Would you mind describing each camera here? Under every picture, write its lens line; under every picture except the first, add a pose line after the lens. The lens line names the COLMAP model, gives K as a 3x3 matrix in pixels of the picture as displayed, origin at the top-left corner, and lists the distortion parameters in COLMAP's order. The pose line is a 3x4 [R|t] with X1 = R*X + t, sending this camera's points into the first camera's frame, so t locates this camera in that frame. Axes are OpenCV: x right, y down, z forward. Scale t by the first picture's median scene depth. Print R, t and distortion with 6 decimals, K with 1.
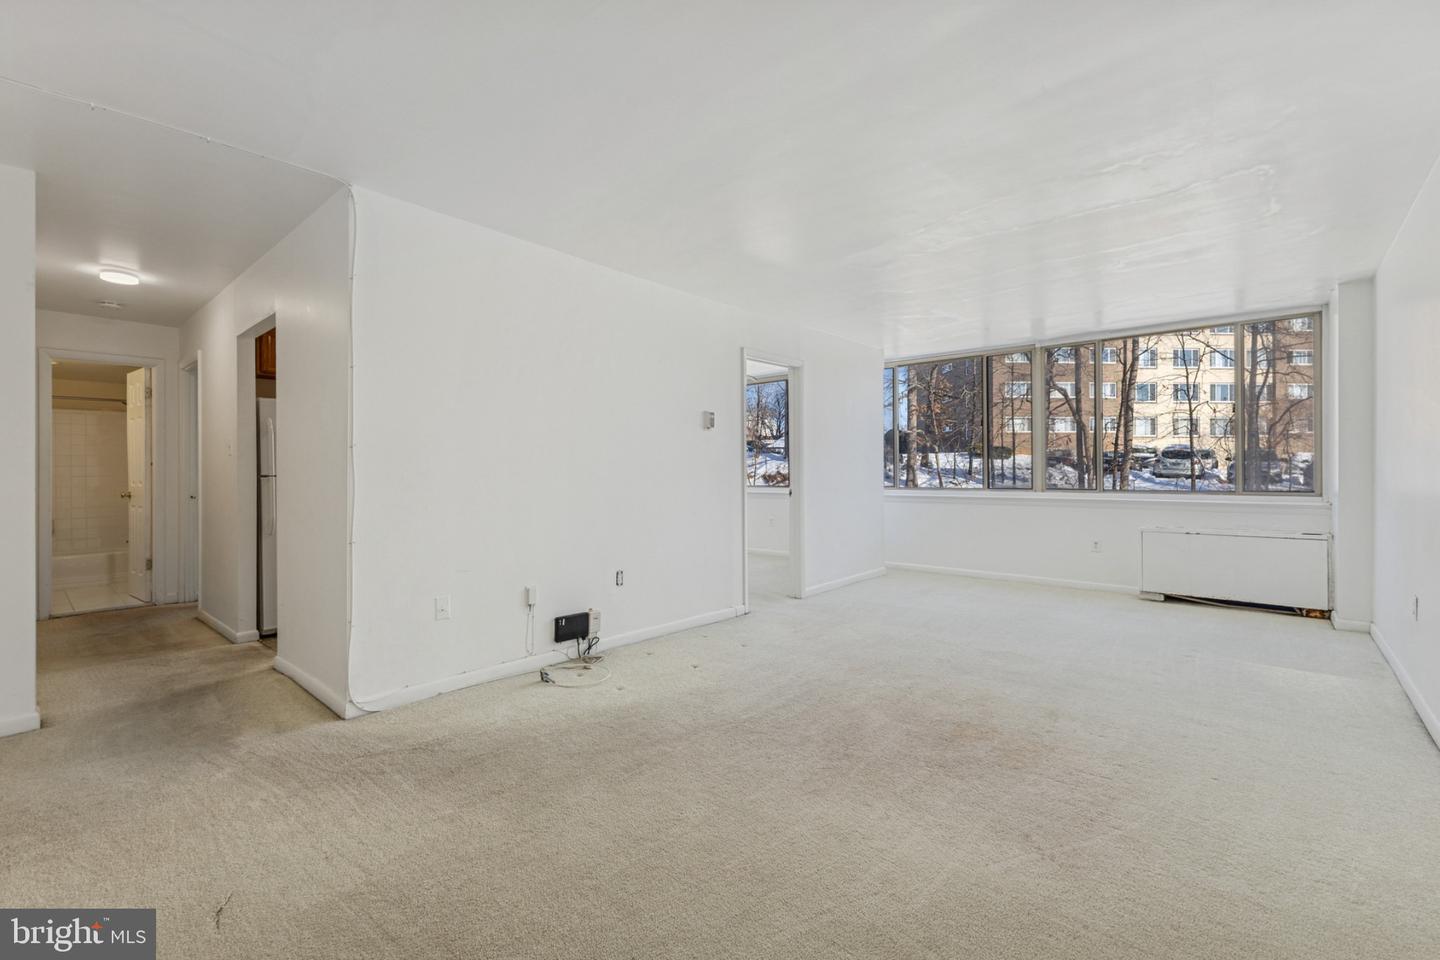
lens RADIAL K [[622.8, 0, 723.4], [0, 622.8, 471.7], [0, 0, 1]] dist [0.002839, 0.000239]
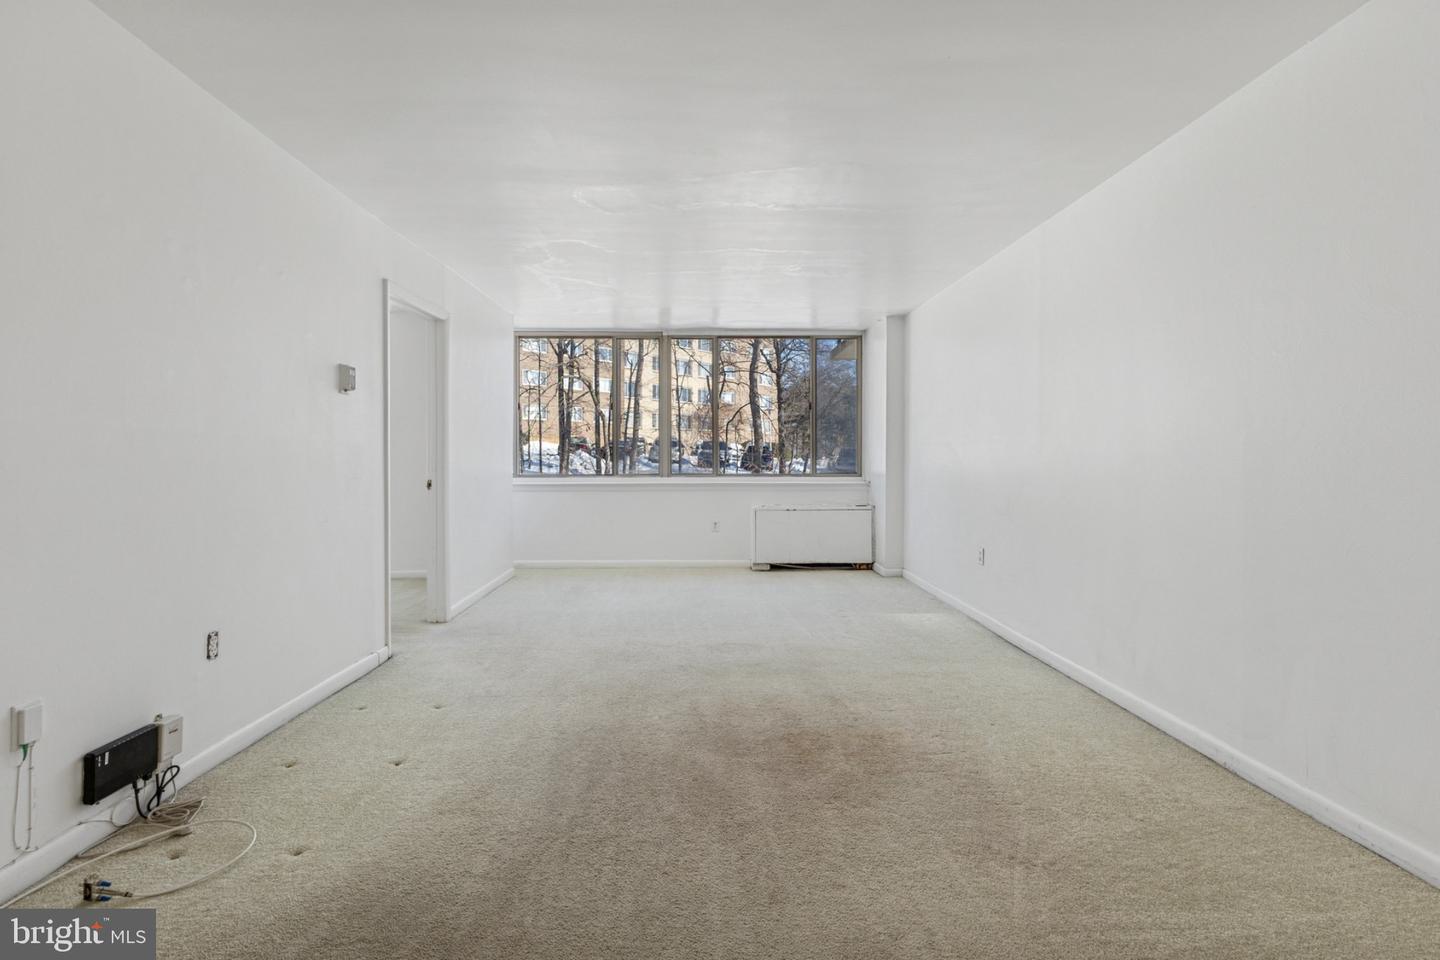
lens RADIAL K [[636.7, 0, 710.3], [0, 636.7, 457.2], [0, 0, 1]] dist [0.008979, -0.000699]
pose [[0.741675, 0.002567, 0.670755, -0.237223], [-0.002374, 0.999996, -0.001201, 0.001273], [-0.670755, -0.000701, 0.741678, 0.291301]]
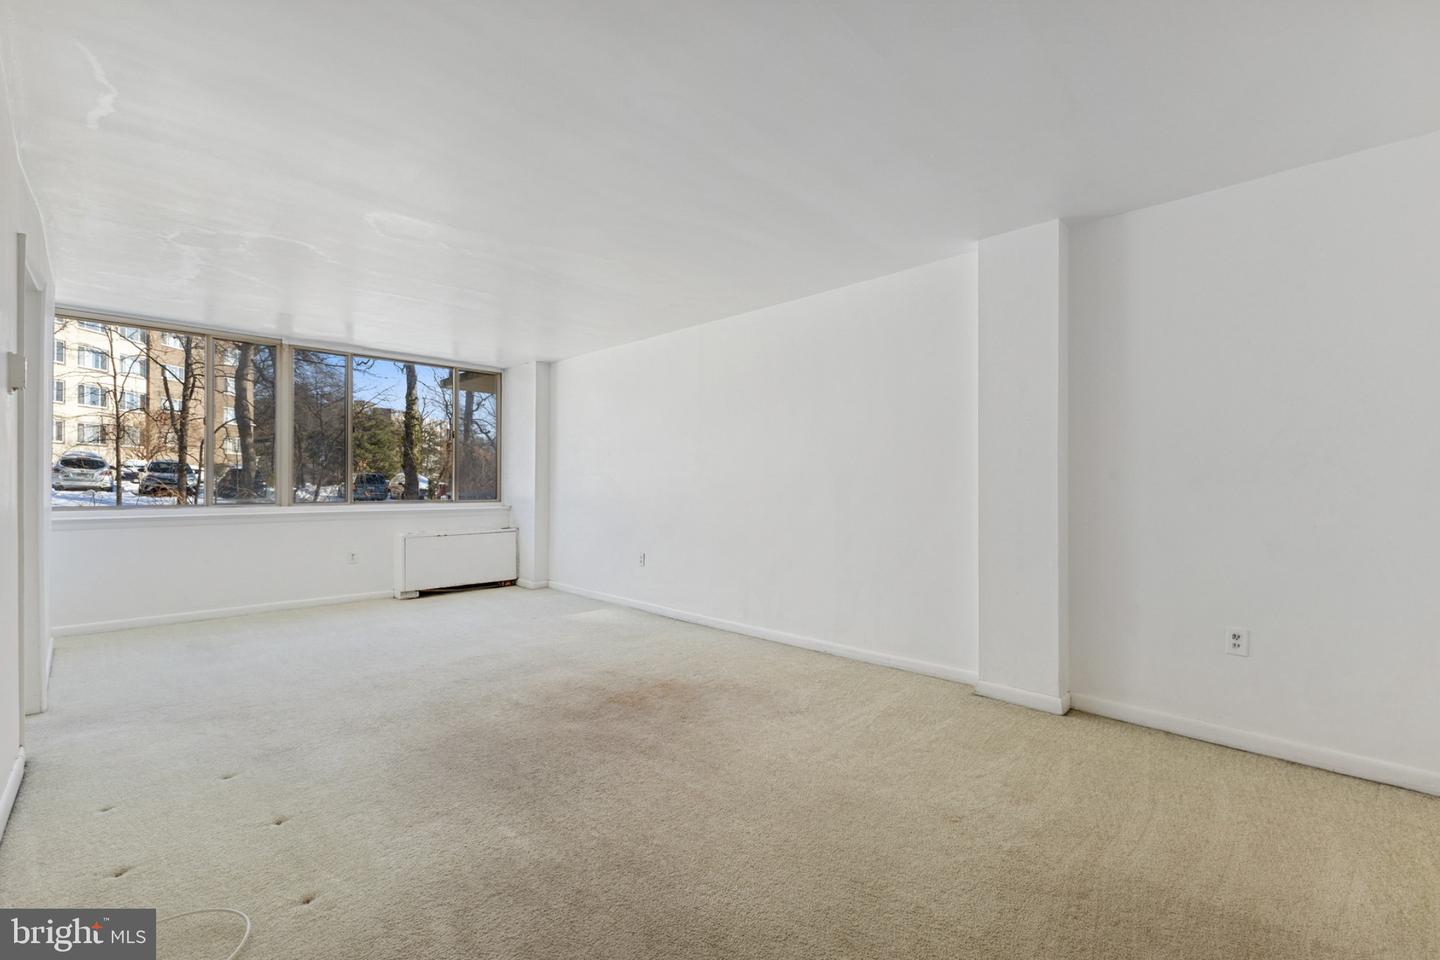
lens RADIAL K [[616.5, 0, 722.3], [0, 616.5, 481.6], [0, 0, 1]] dist [0.002772, 0.000300]
pose [[0.064002, 0.007566, 0.997921, -0.567222], [-0.003841, 0.999966, -0.007335, 0.001522], [-0.997942, -0.003364, 0.064028, 0.533897]]
